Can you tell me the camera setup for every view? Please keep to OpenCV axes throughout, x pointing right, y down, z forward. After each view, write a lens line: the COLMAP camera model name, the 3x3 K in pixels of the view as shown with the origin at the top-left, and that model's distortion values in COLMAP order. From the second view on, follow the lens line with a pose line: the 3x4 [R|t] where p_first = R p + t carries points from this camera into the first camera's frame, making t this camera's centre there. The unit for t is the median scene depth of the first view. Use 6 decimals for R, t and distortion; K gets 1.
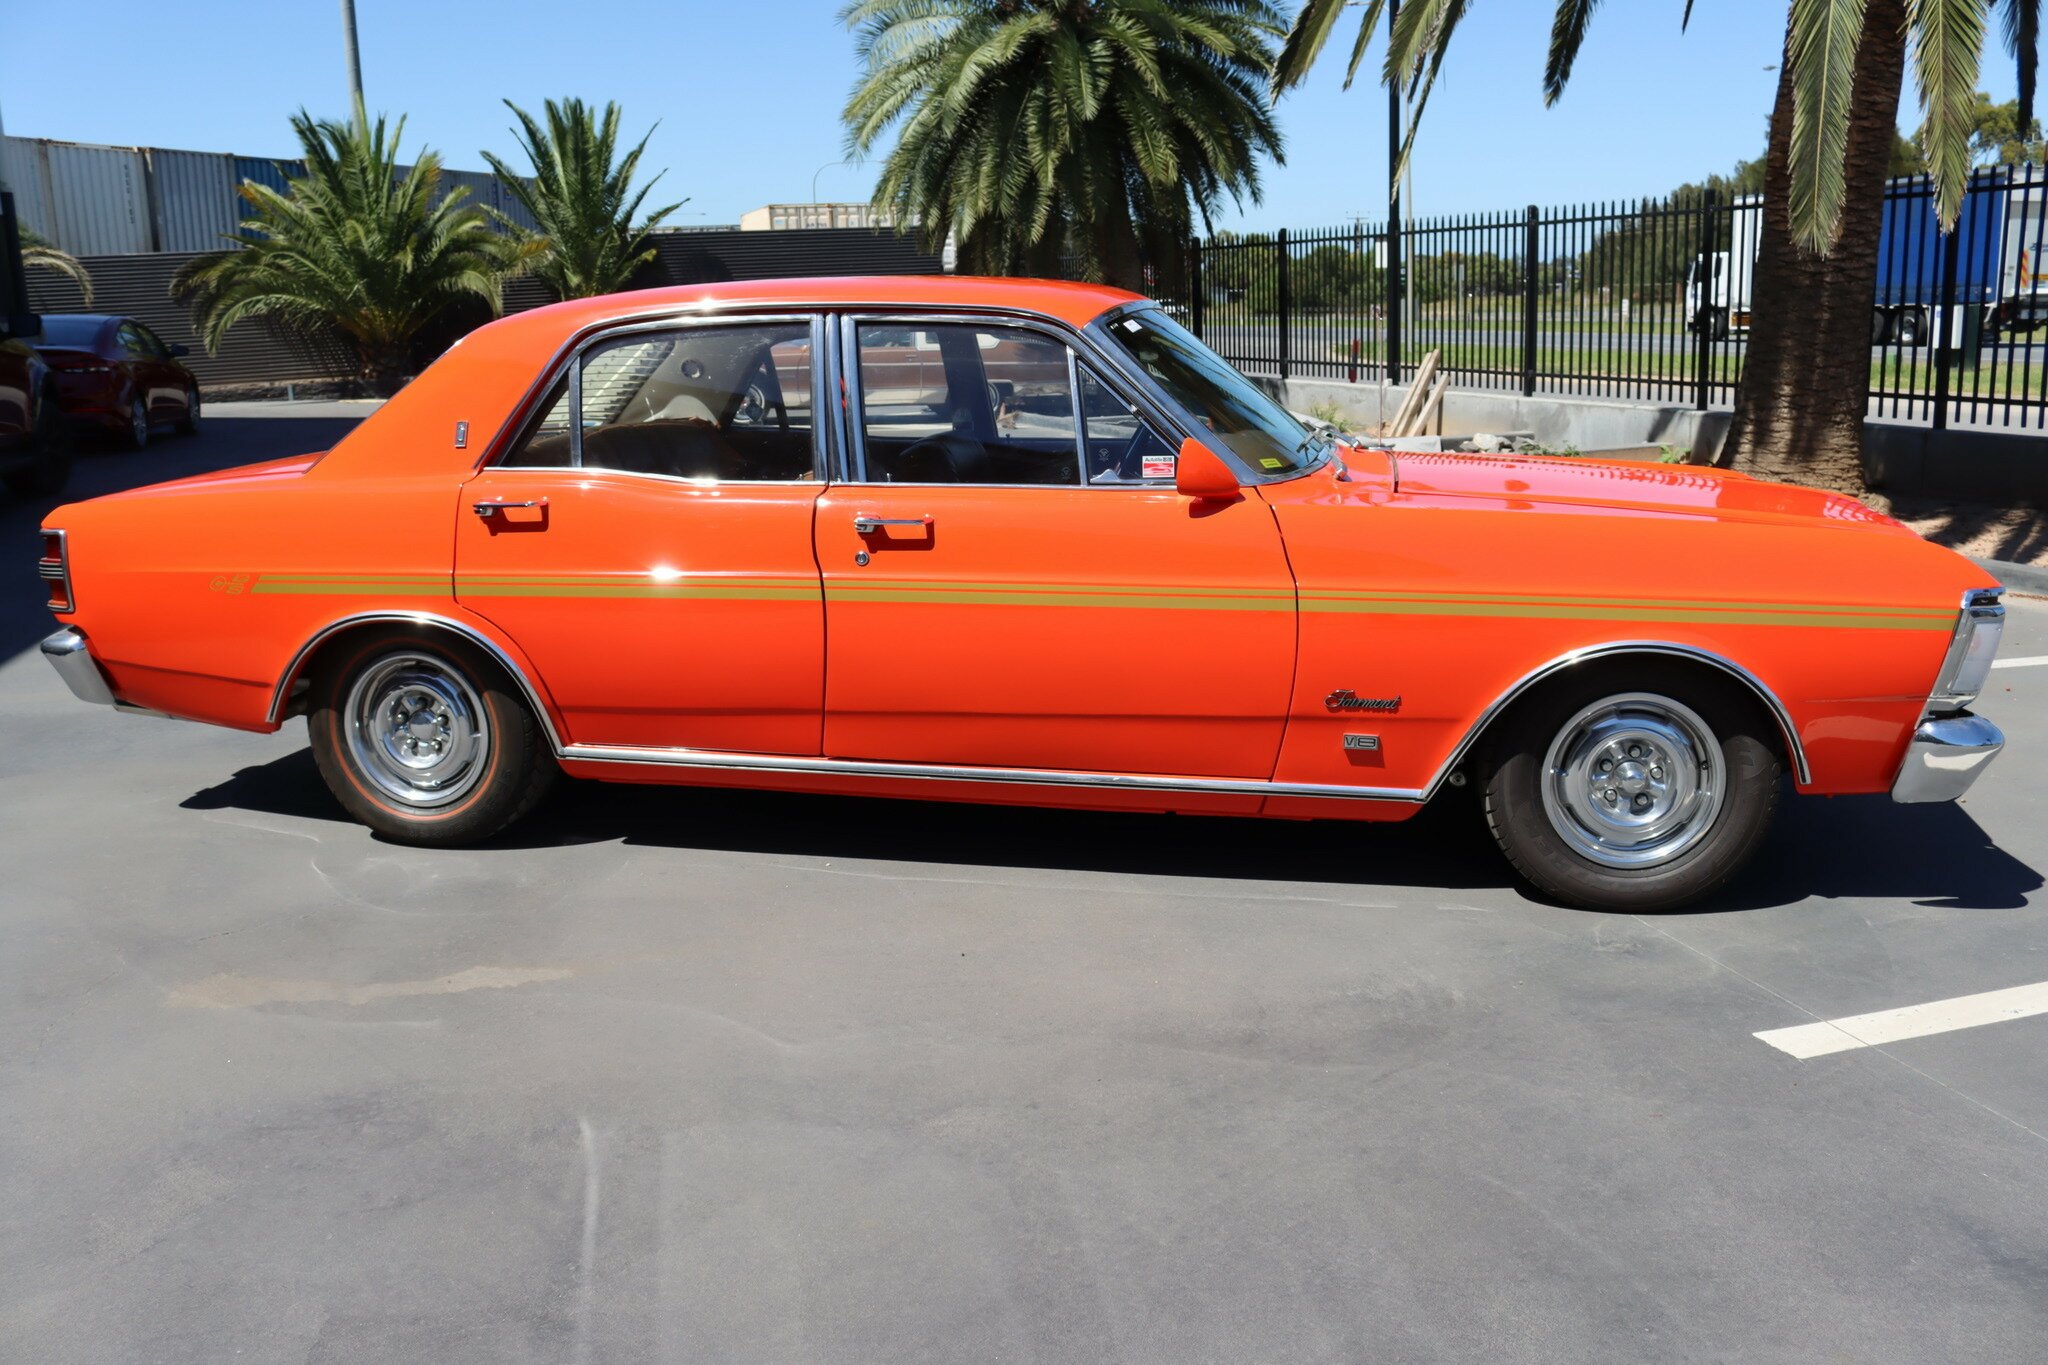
lens RADIAL K [[1689.8, 0, 1024.0], [0, 1689.8, 682.5], [0, 0, 1]] dist [-0.159230, 0.139685]
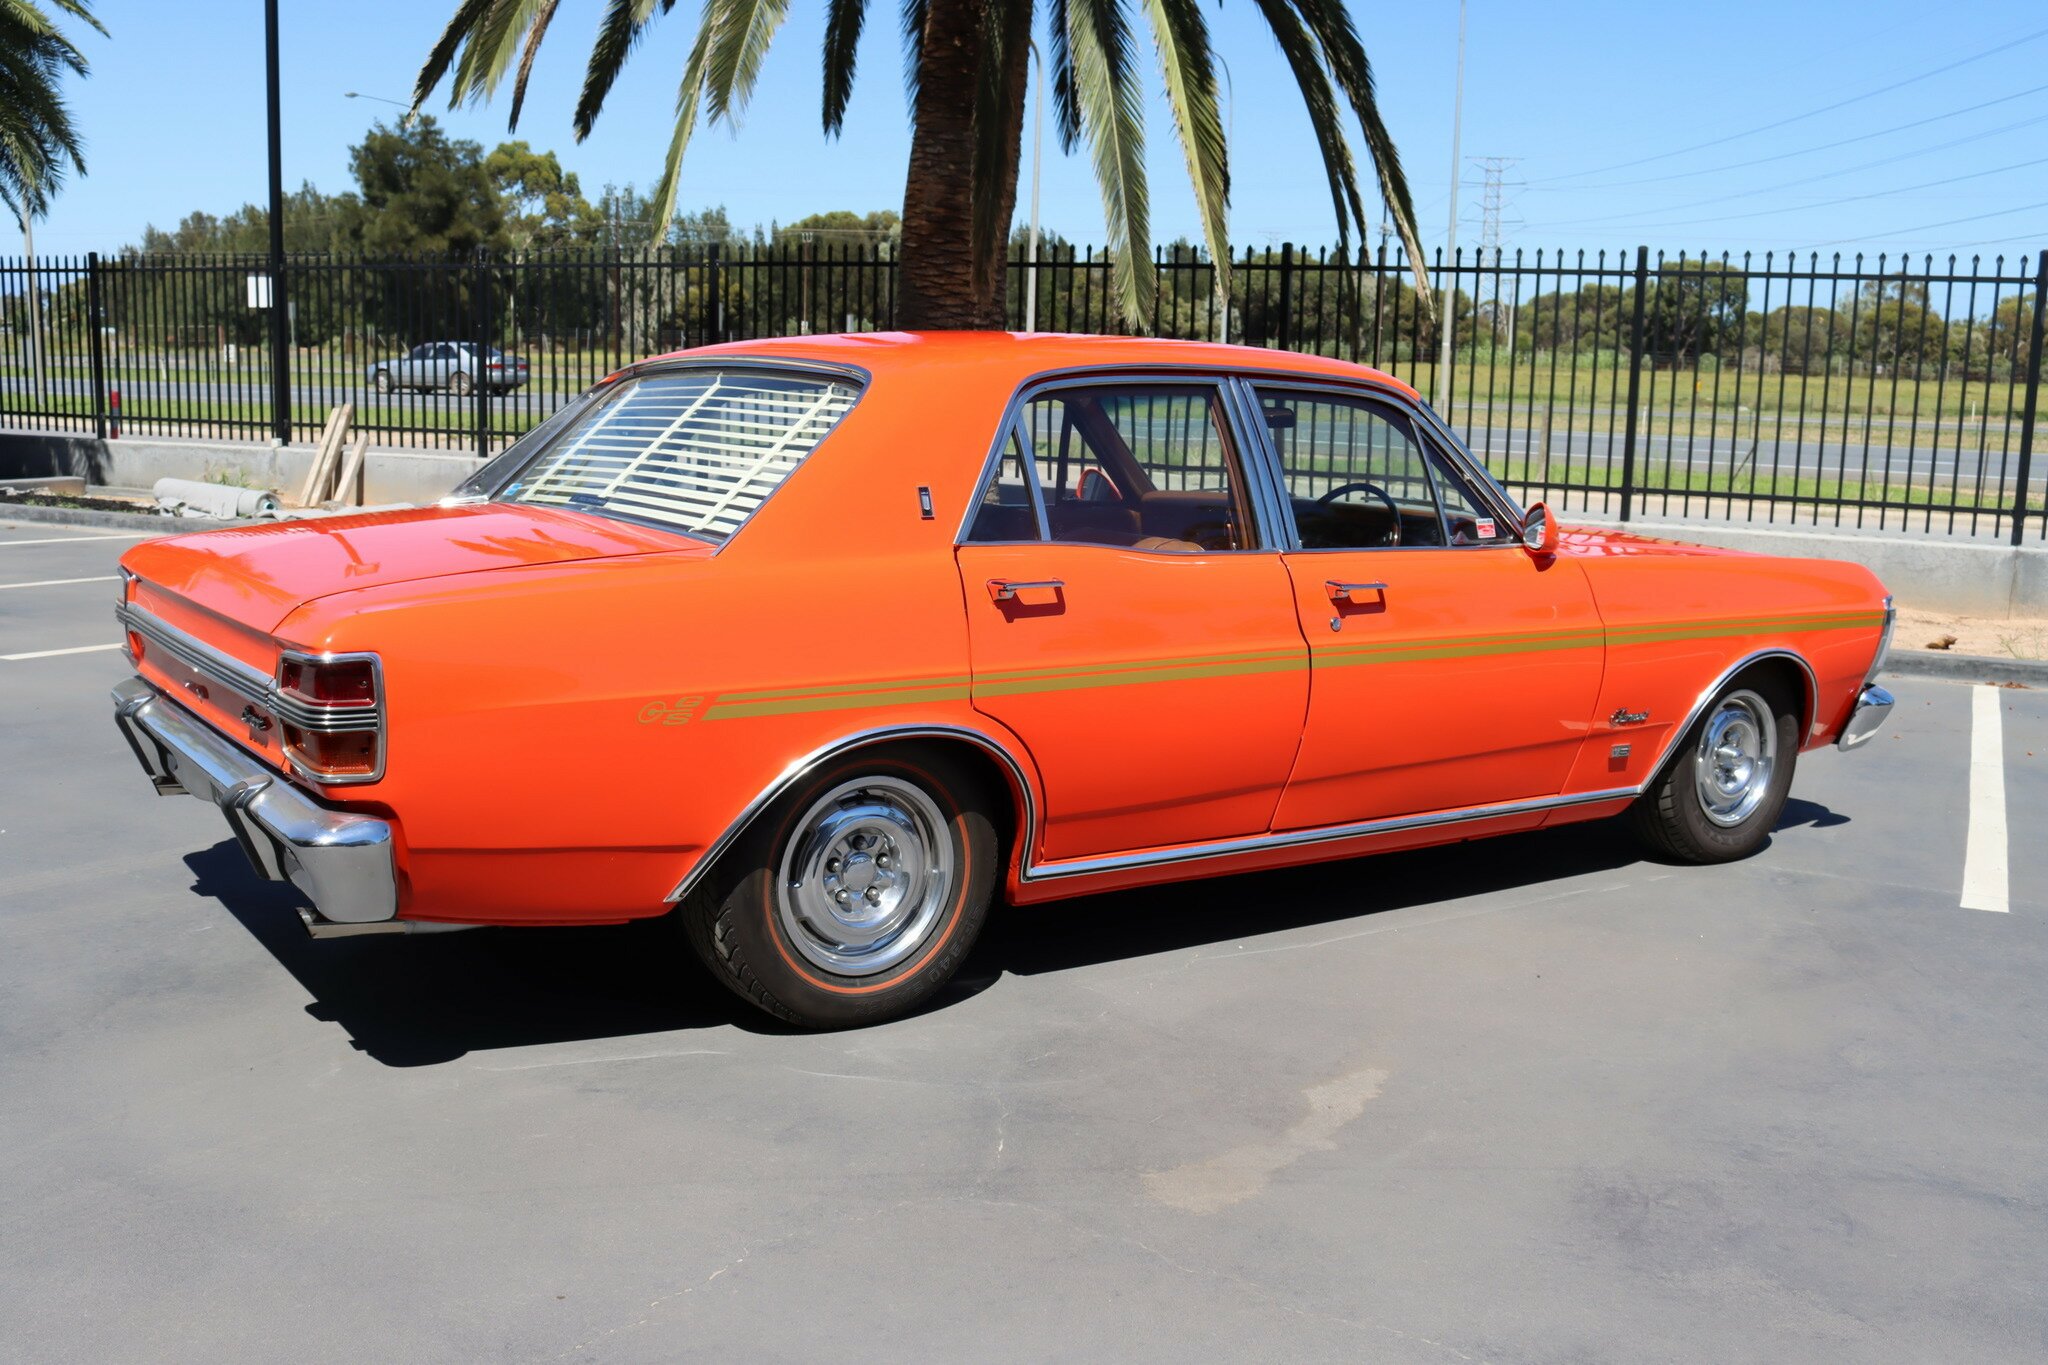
lens RADIAL K [[1933.9, 0, 1024.0], [0, 1933.9, 682.5], [0, 0, 1]] dist [-0.138676, 0.134893]
pose [[0.699754, -0.076482, 0.710278, -0.210966], [0.113497, 0.993527, -0.004833, -0.010993], [-0.705311, 0.083996, 0.703904, 0.065221]]
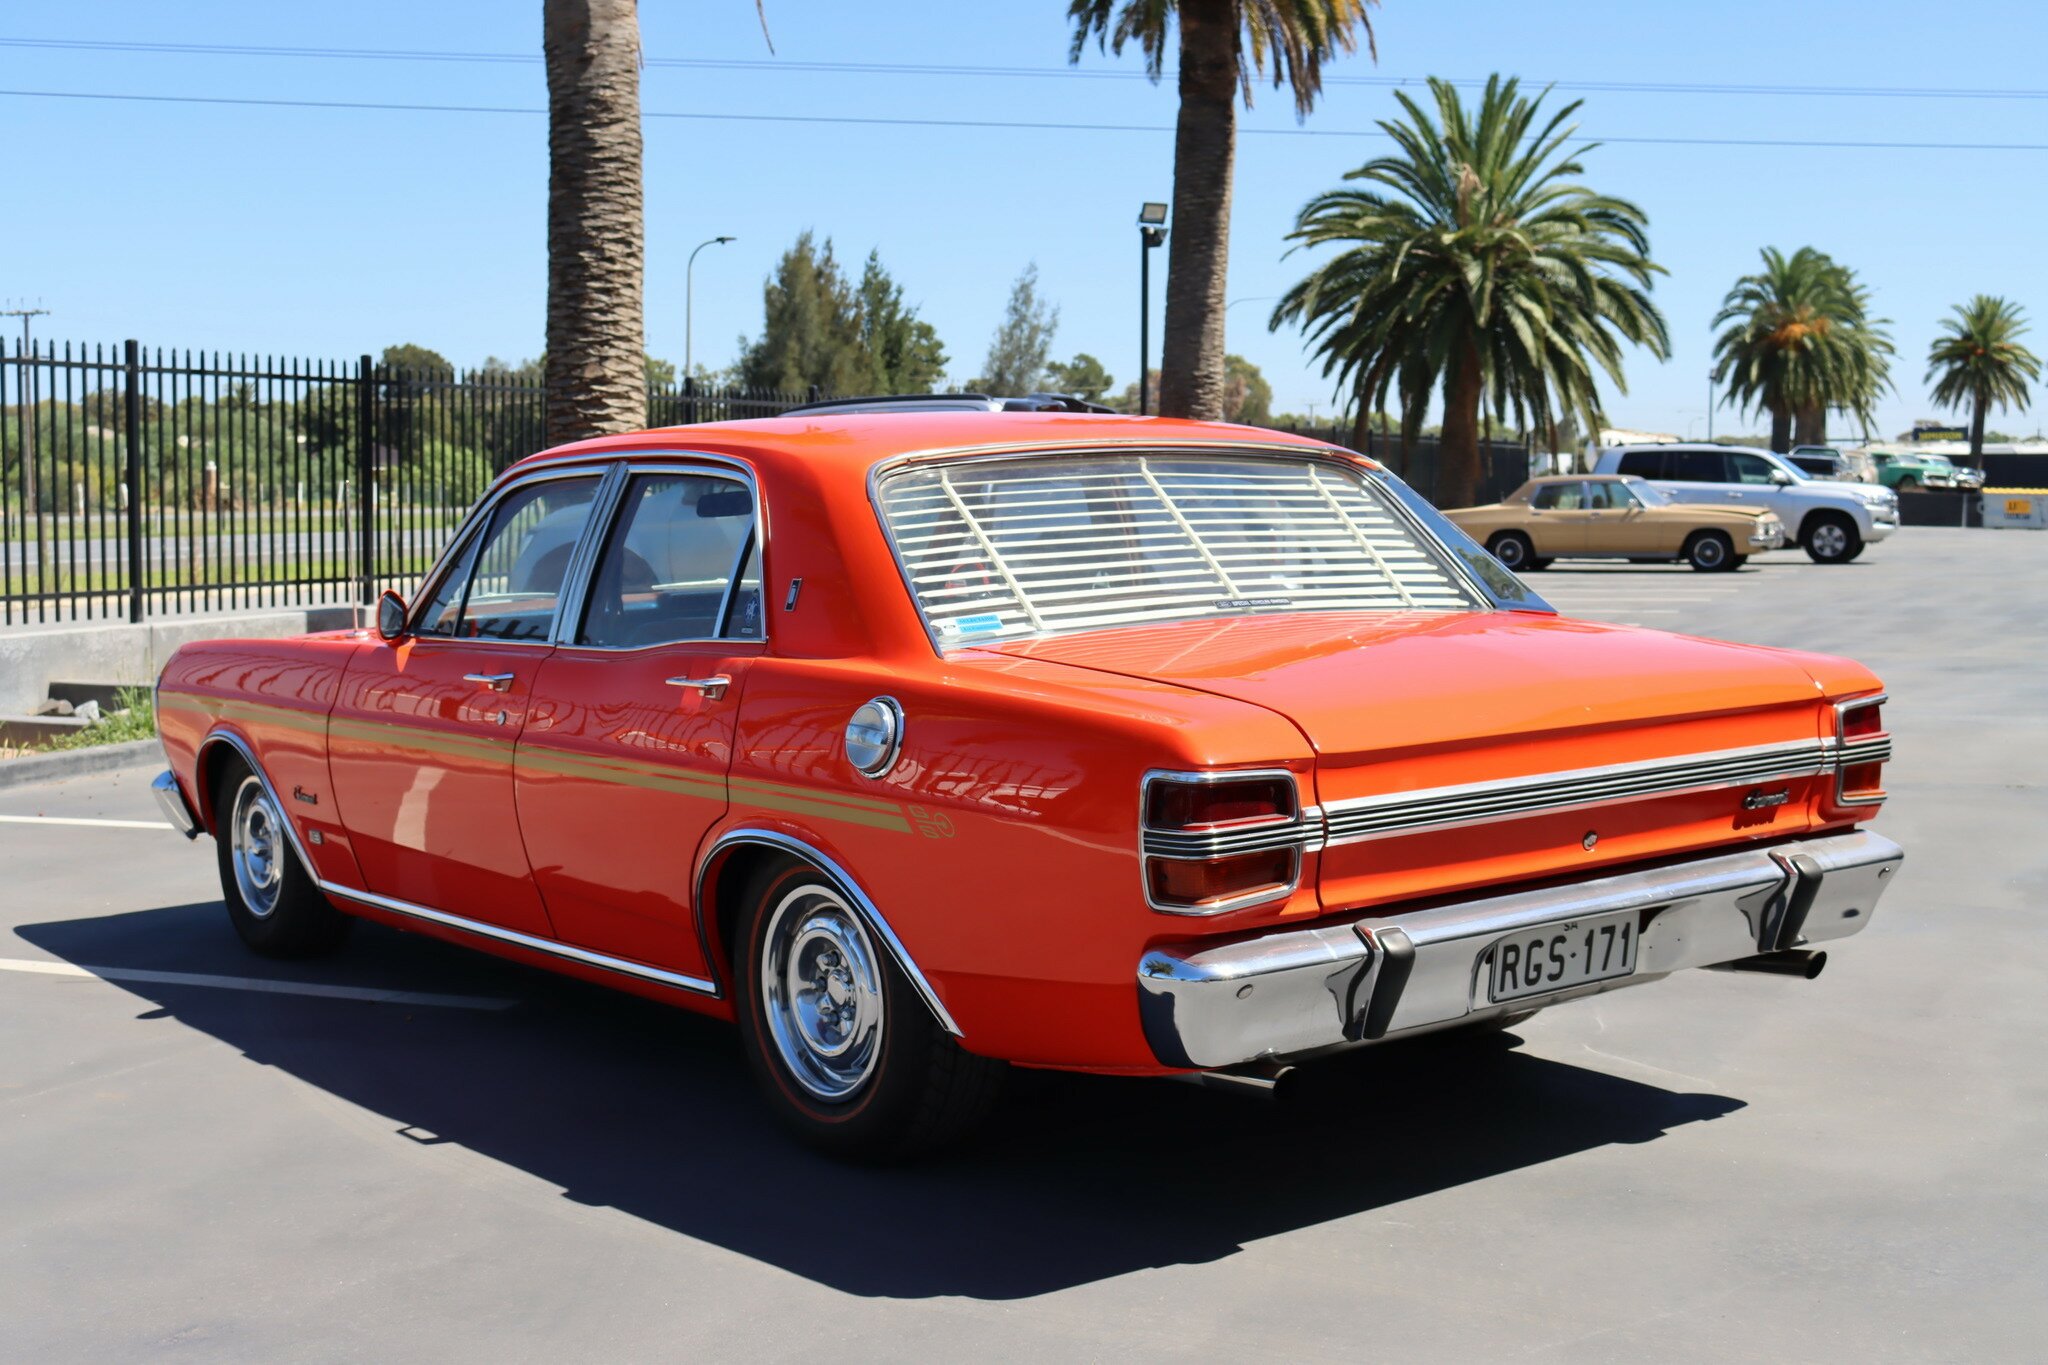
lens RADIAL K [[2504.8, 0, 1024.0], [0, 2504.8, 682.5], [0, 0, 1]] dist [-0.066698, 0.028825]
pose [[-0.739780, -0.025620, 0.672361, -0.241620], [0.168840, 0.960234, 0.222358, -0.093086], [-0.651321, 0.278017, -0.706036, 0.460262]]
